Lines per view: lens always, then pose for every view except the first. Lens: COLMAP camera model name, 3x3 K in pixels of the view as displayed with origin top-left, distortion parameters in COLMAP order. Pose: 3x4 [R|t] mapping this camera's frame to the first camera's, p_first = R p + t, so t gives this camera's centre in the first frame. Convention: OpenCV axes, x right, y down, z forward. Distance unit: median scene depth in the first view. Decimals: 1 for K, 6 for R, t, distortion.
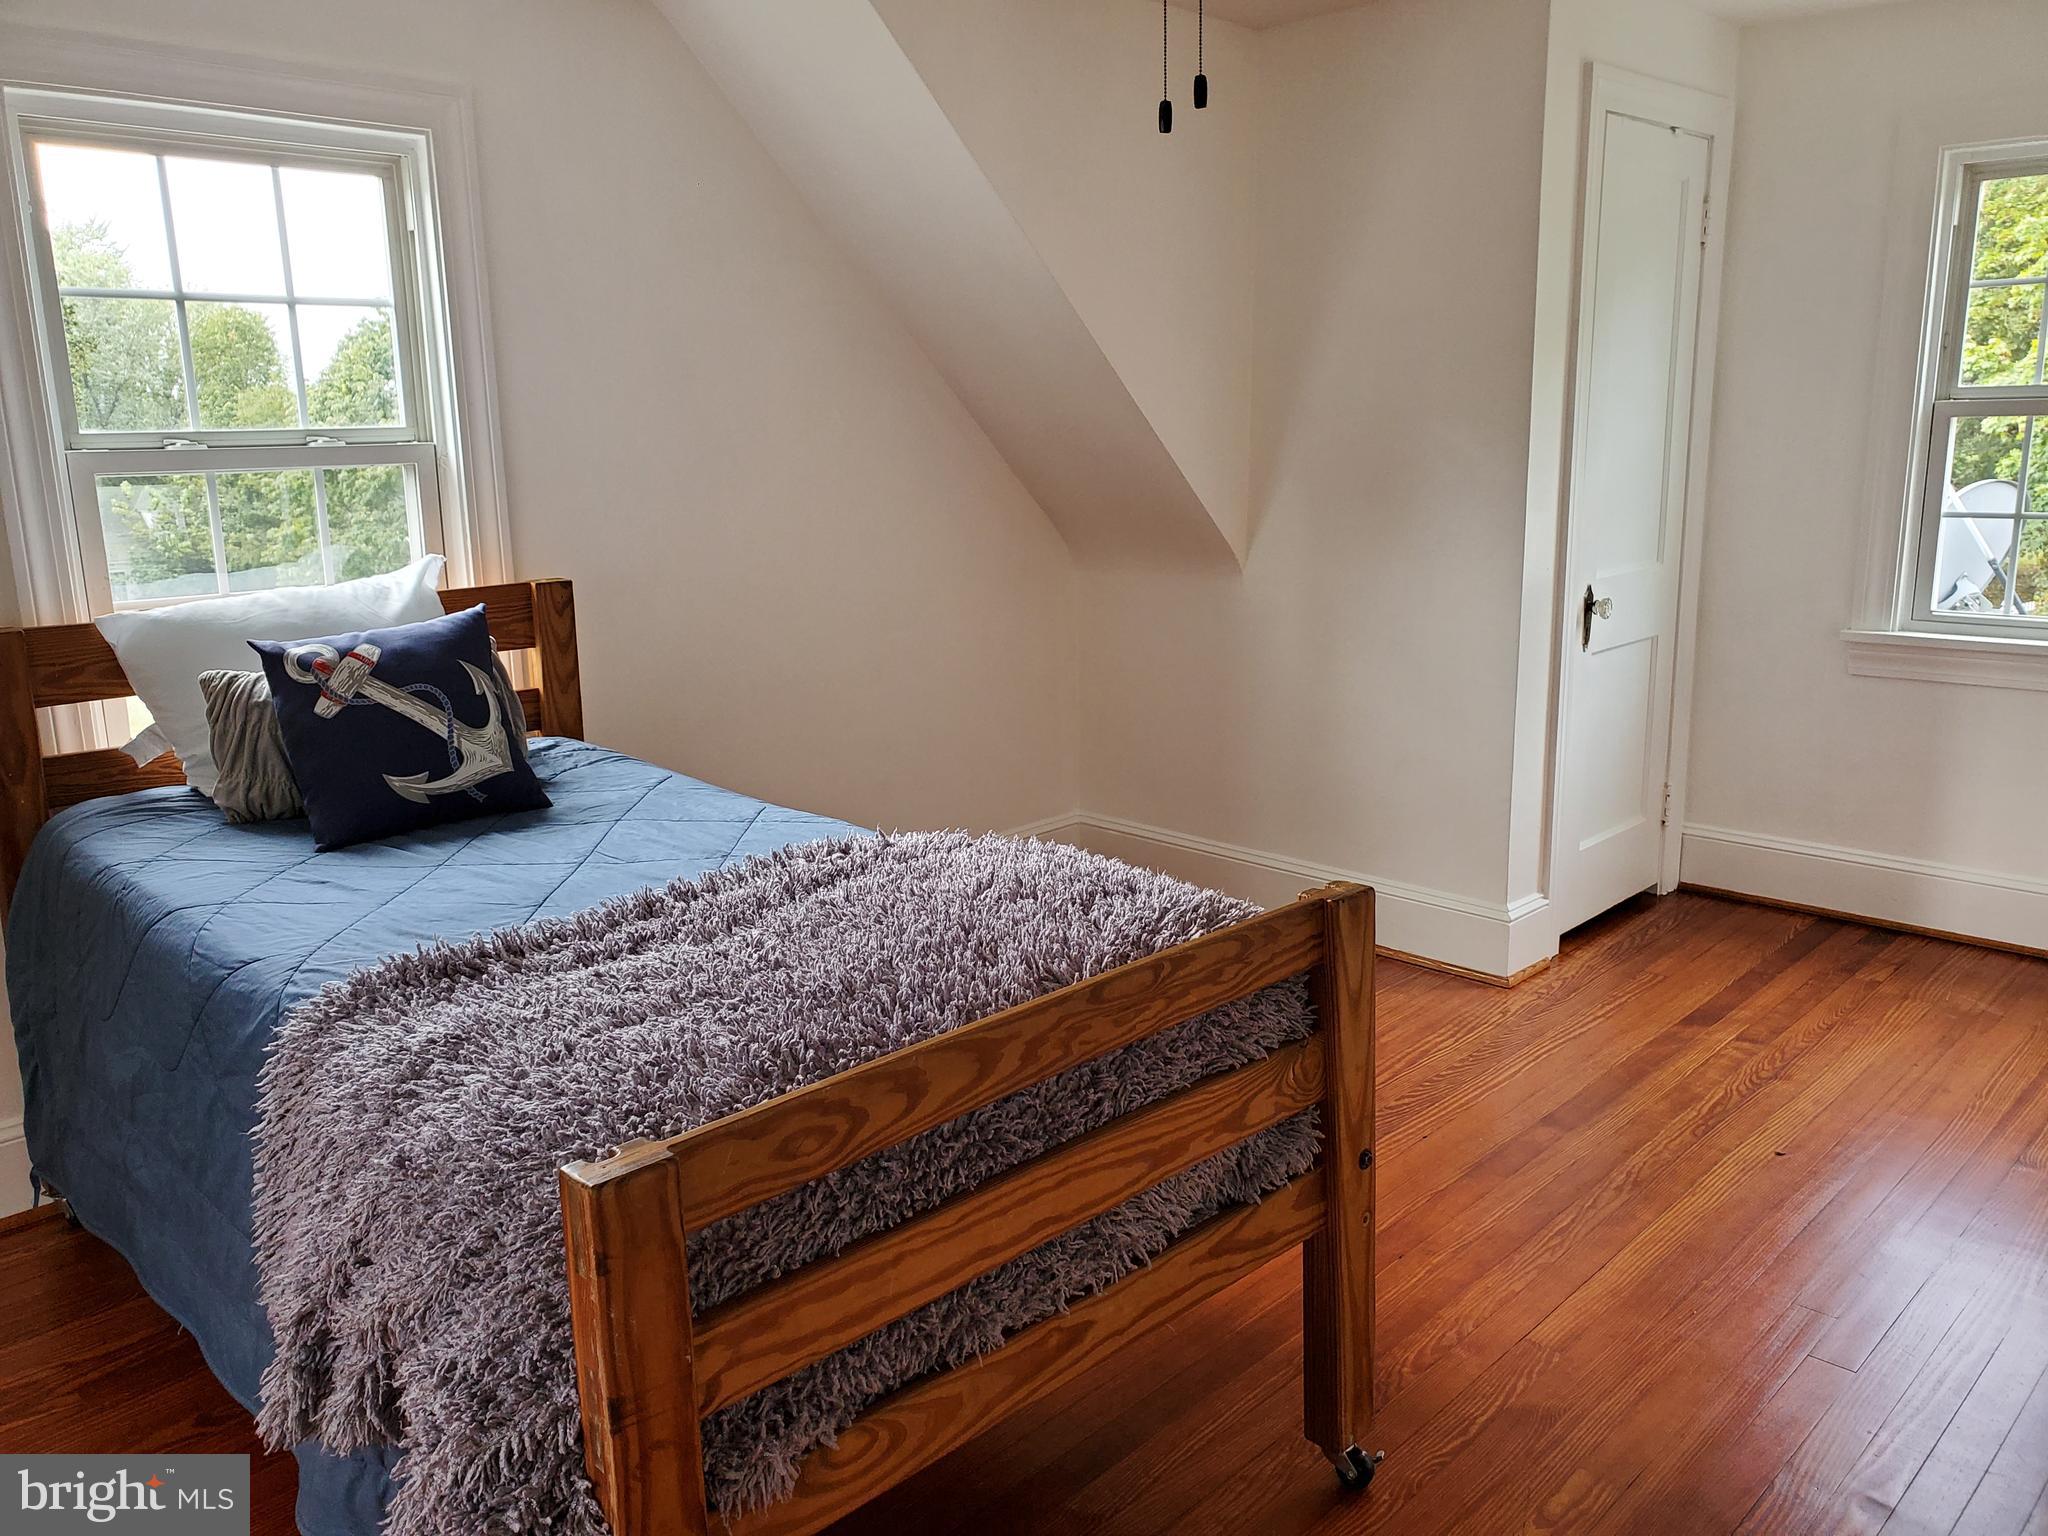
lens RADIAL K [[1576.9, 0, 1025.9], [0, 1576.9, 772.2], [0, 0, 1]] dist [0.001098, 0.003138]
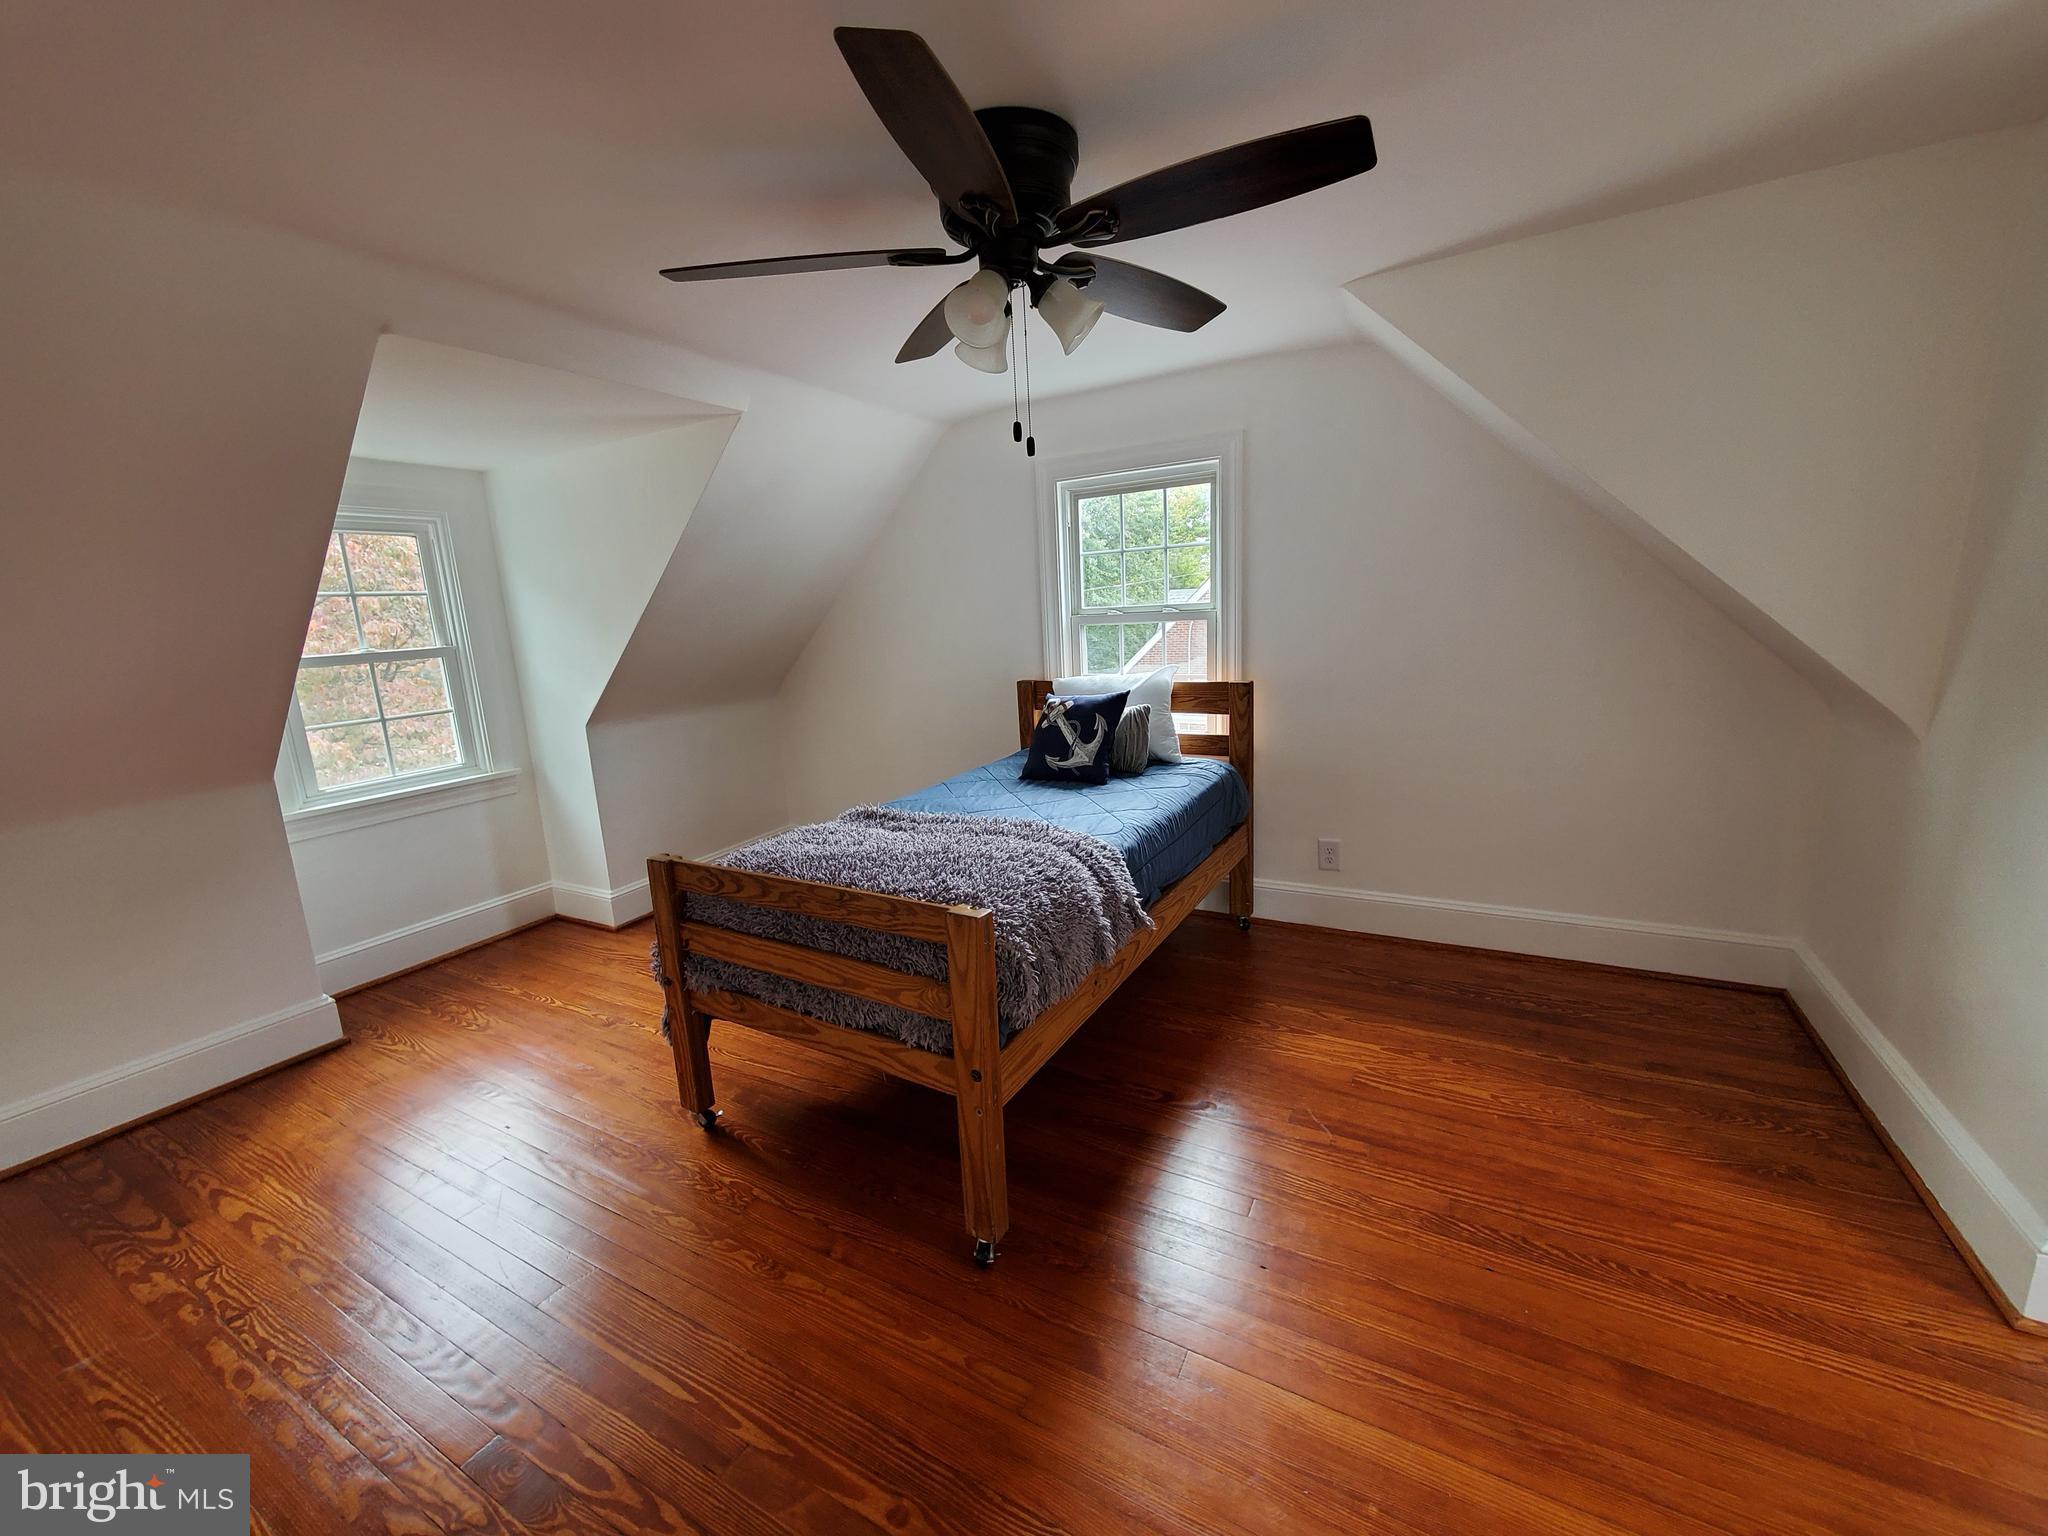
lens RADIAL K [[818.5, 0, 1027.9], [0, 818.5, 763.8], [0, 0, 1]] dist [0.013642, 0.000064]
pose [[0.266421, 0.195998, -0.943718, 1.057124], [-0.168662, 0.973480, 0.154564, -0.236146], [0.948985, 0.117990, 0.292413, 0.813651]]
